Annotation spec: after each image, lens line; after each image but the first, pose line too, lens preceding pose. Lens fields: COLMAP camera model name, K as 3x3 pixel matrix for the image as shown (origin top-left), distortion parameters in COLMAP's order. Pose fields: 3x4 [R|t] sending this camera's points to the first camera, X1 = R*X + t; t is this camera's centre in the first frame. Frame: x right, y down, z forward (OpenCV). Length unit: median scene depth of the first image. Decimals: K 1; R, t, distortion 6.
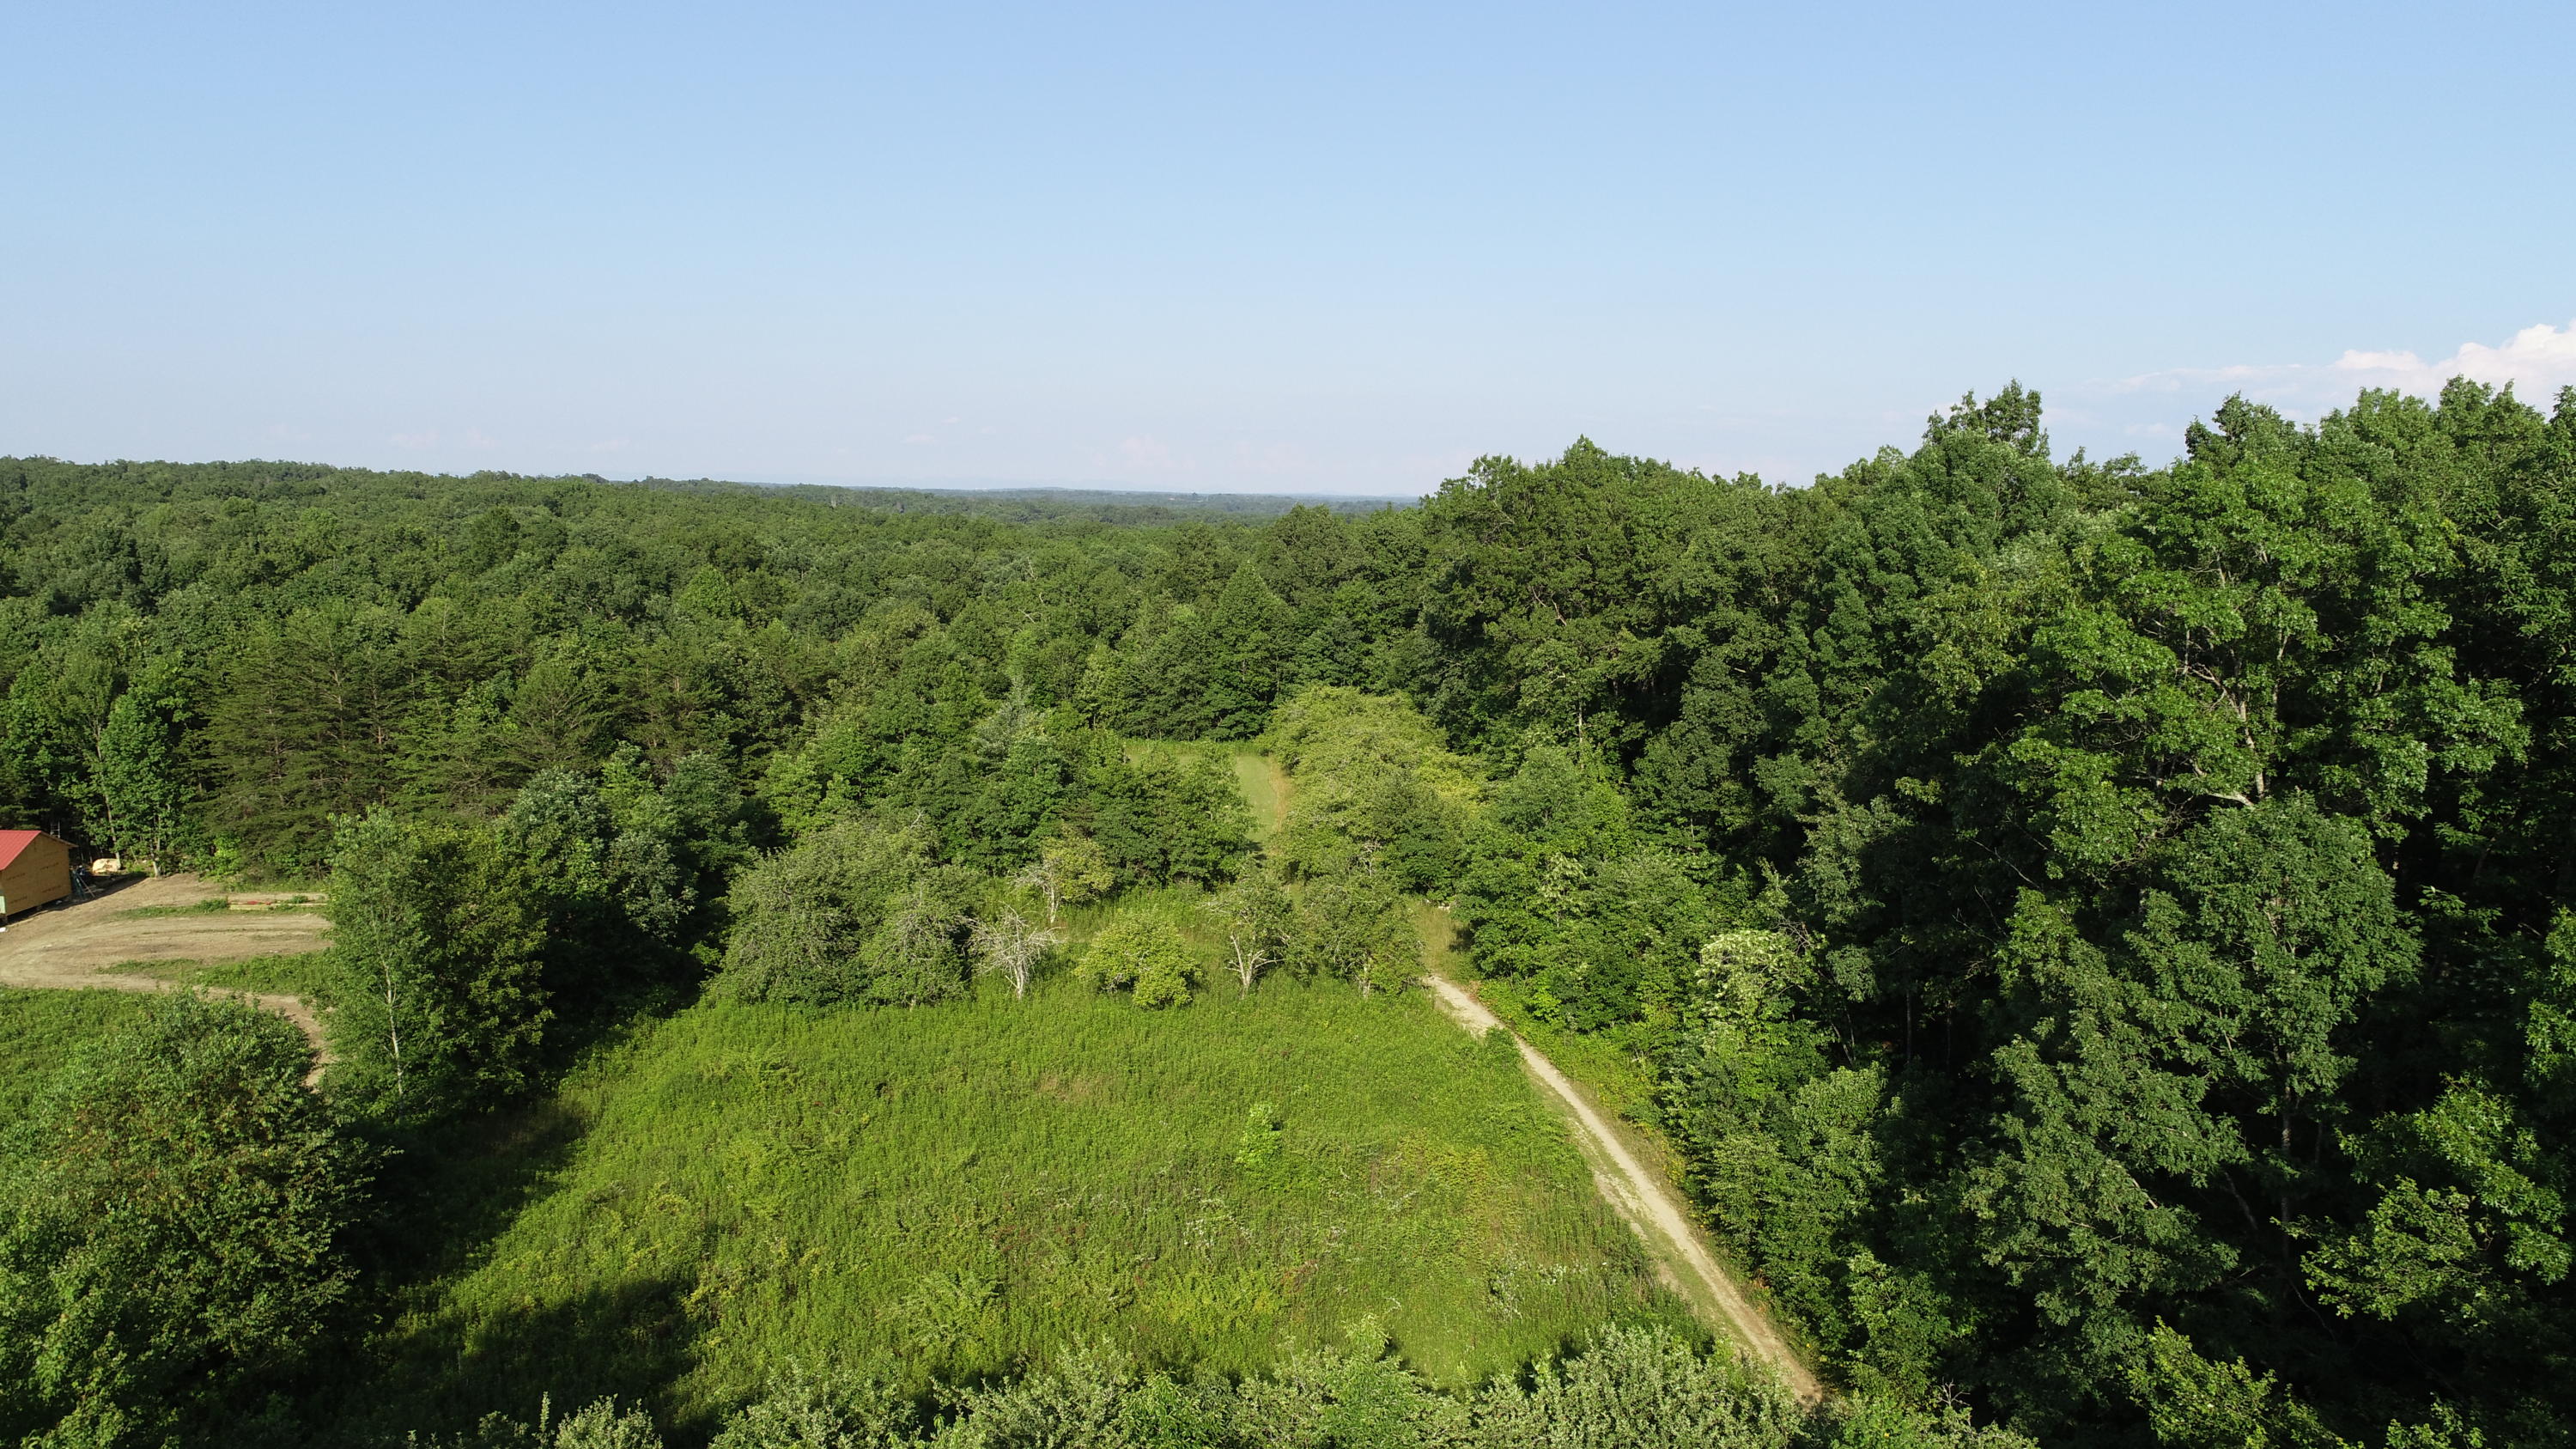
lens RADIAL K [[1731.9, 0, 1295.7], [0, 1731.9, 728.7], [0, 0, 1]] dist [0.000855, 0.000730]
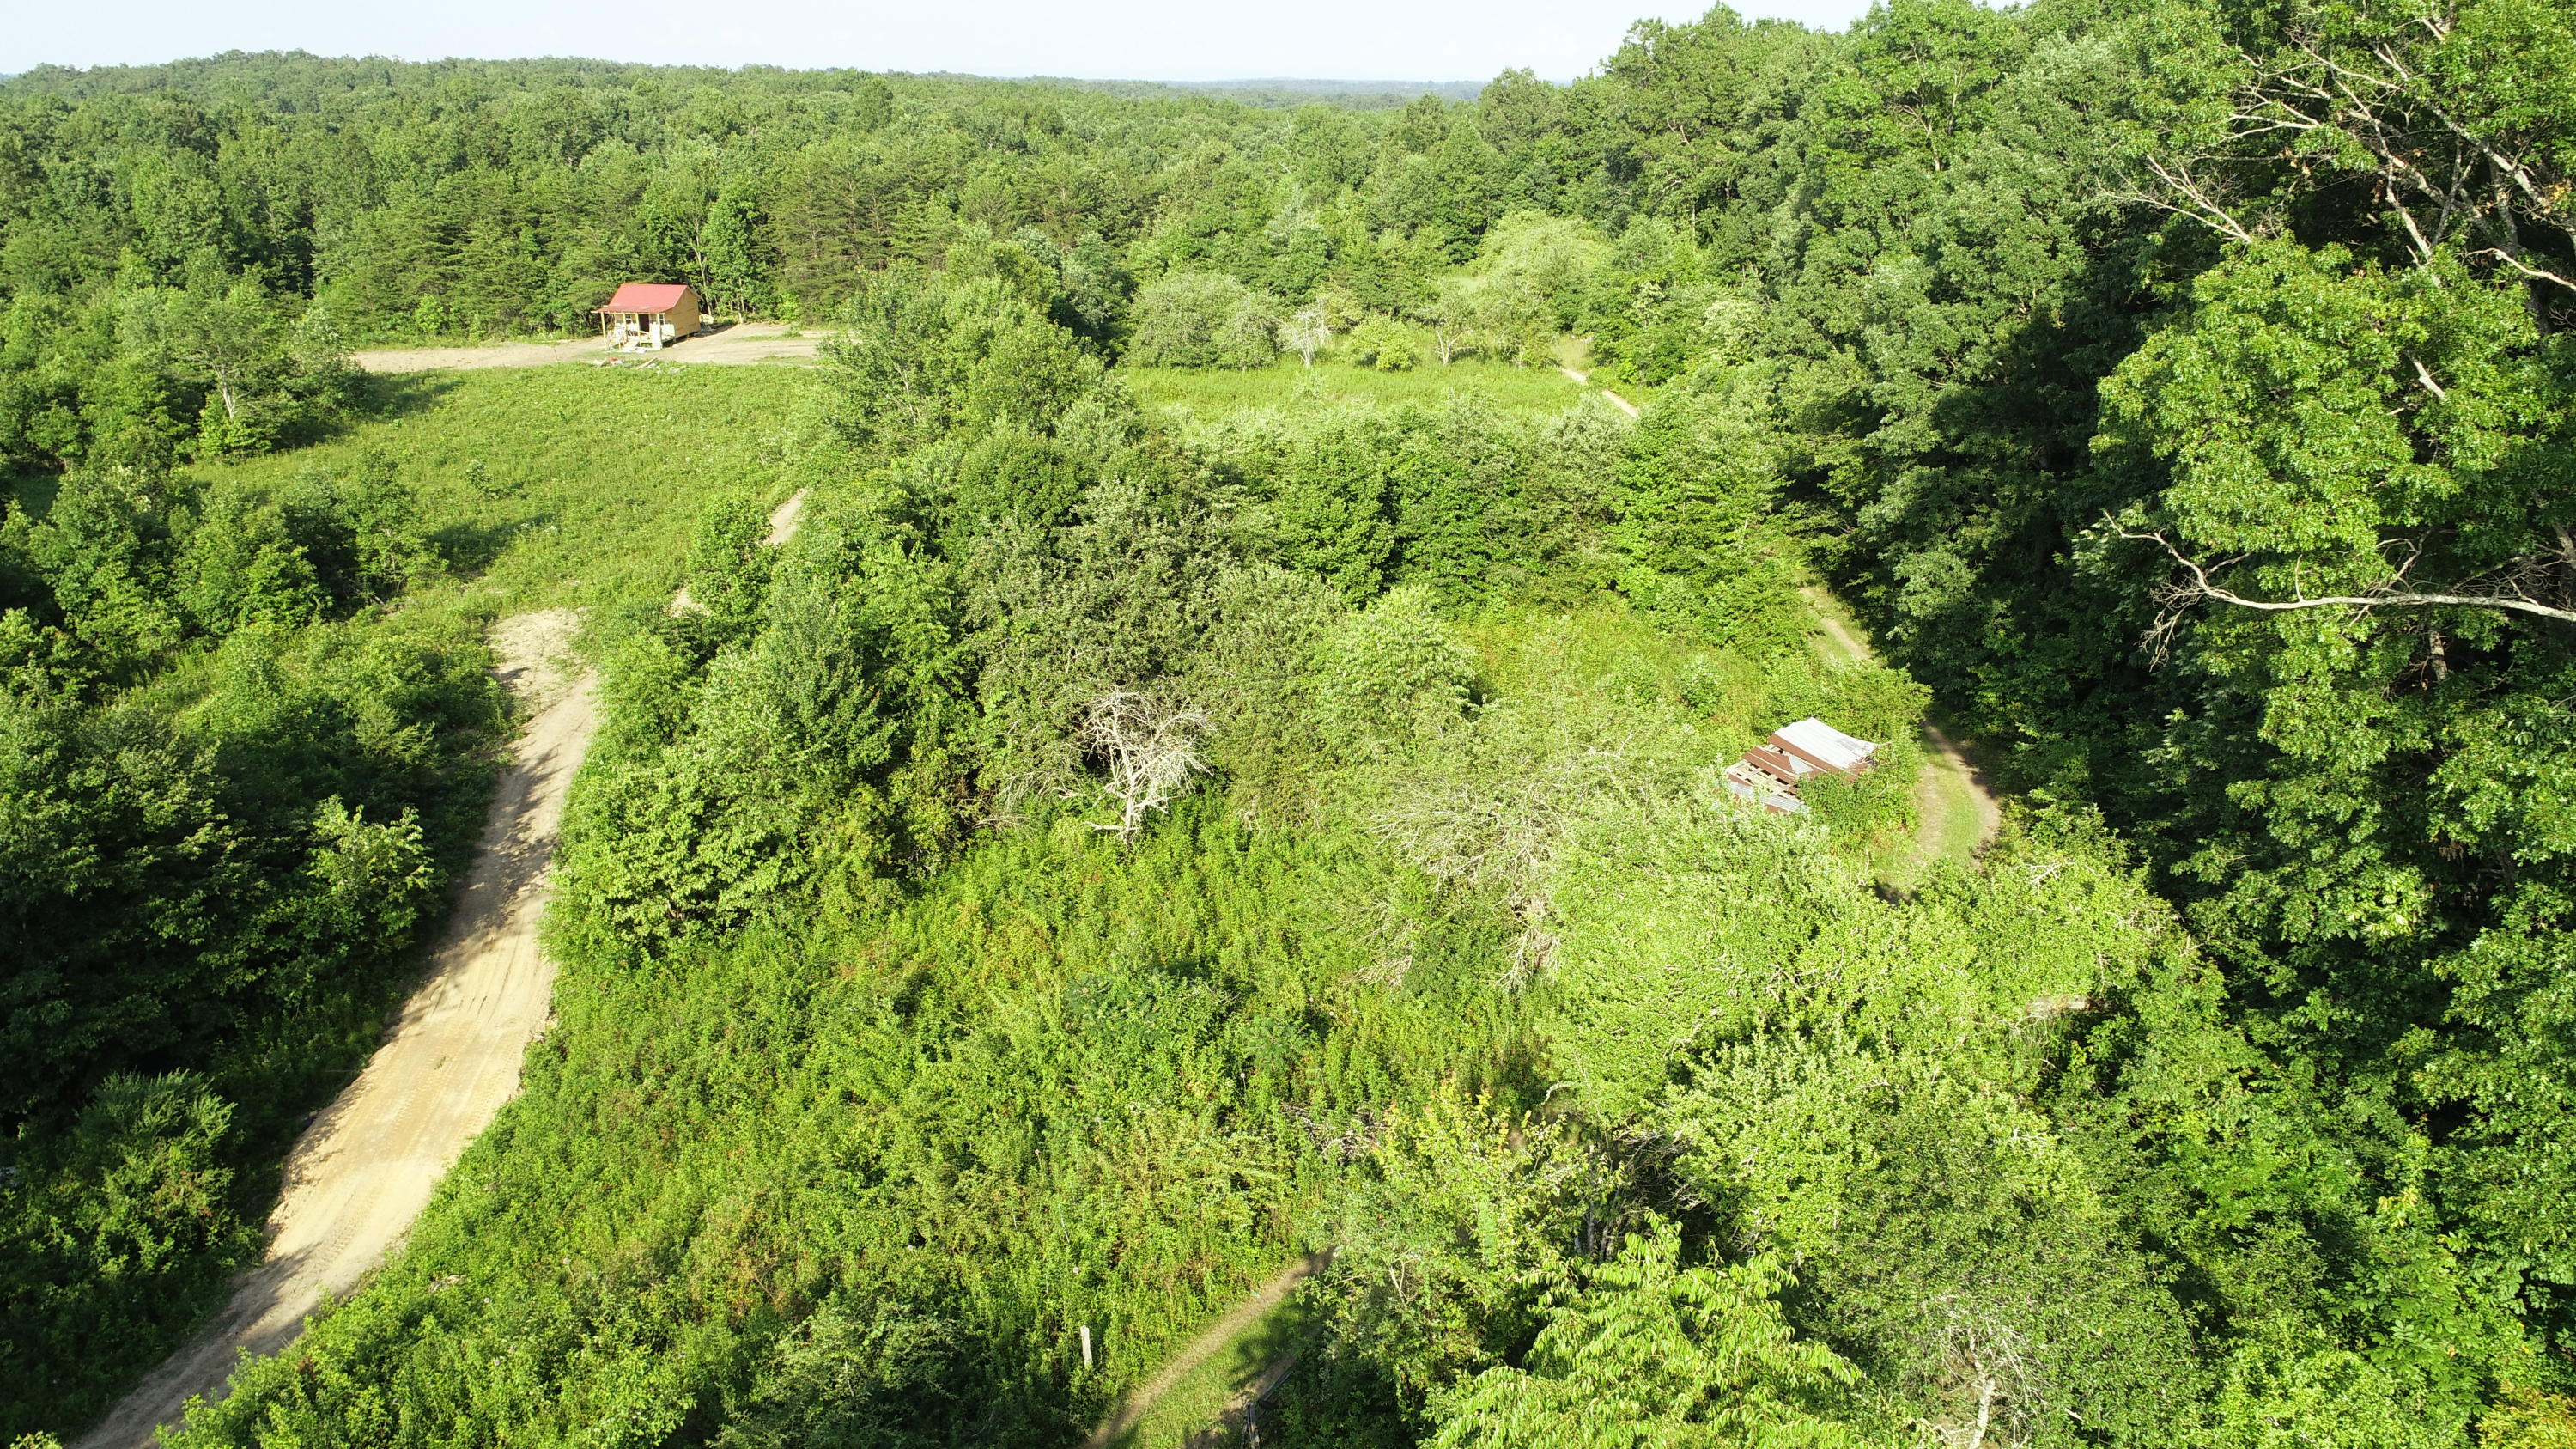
lens RADIAL K [[1731.9, 0, 1298.7], [0, 1731.9, 727.1], [0, 0, 1]] dist [0.000855, 0.000730]
pose [[0.991547, 0.032638, -0.125579, 0.036352], [-0.004279, 0.975545, 0.219760, 0.090638], [0.129681, -0.217365, 0.967437, -0.481387]]
